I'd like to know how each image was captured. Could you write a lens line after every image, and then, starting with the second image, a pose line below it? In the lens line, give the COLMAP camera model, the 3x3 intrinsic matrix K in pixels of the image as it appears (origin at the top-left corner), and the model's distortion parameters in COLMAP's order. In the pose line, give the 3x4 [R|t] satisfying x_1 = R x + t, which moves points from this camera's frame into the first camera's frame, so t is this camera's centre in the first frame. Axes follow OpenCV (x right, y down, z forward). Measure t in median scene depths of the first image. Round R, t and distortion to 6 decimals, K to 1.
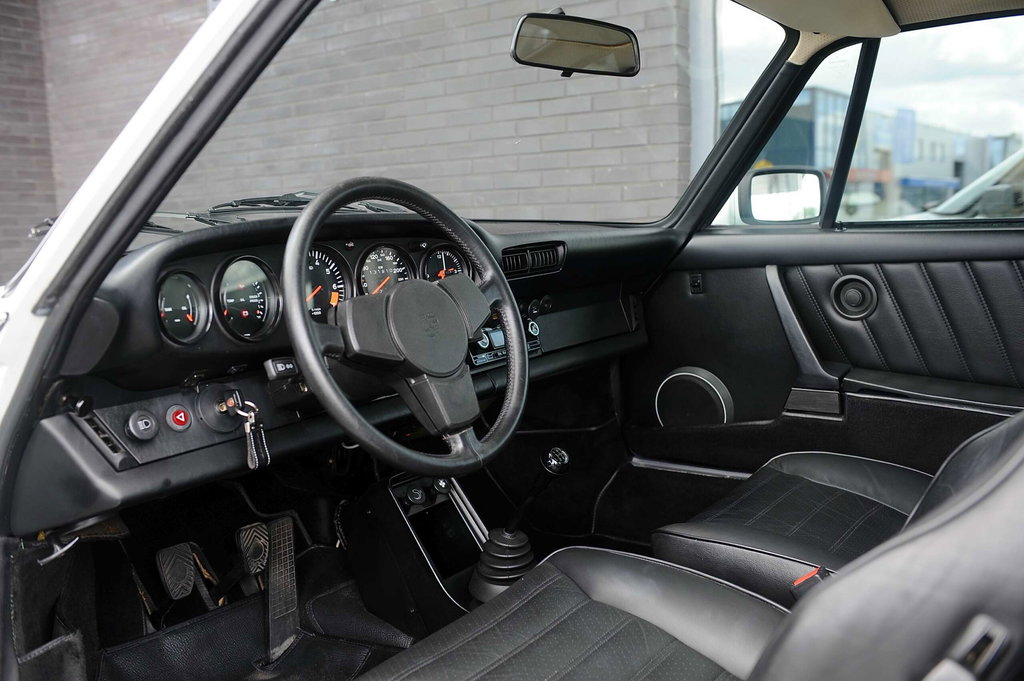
lens RADIAL K [[985.4, 0, 512.0], [0, 985.4, 340.5], [0, 0, 1]] dist [-0.000336, -0.006697]
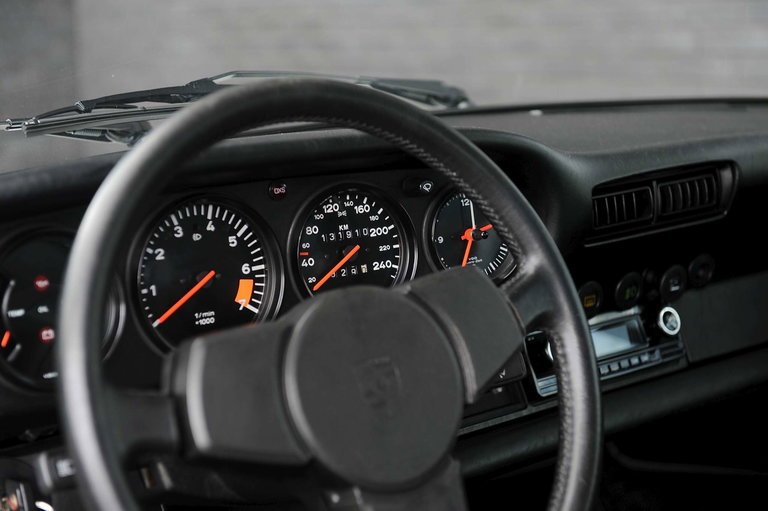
lens RADIAL K [[1439.2, 0, 384.0], [0, 1439.2, 255.5], [0, 0, 1]] dist [0.077932, 0.118957]
pose [[0.964173, 0.043180, -0.261735, 0.090158], [-0.030721, 0.998200, 0.051508, -0.098352], [0.263488, -0.041622, 0.963764, 0.253226]]
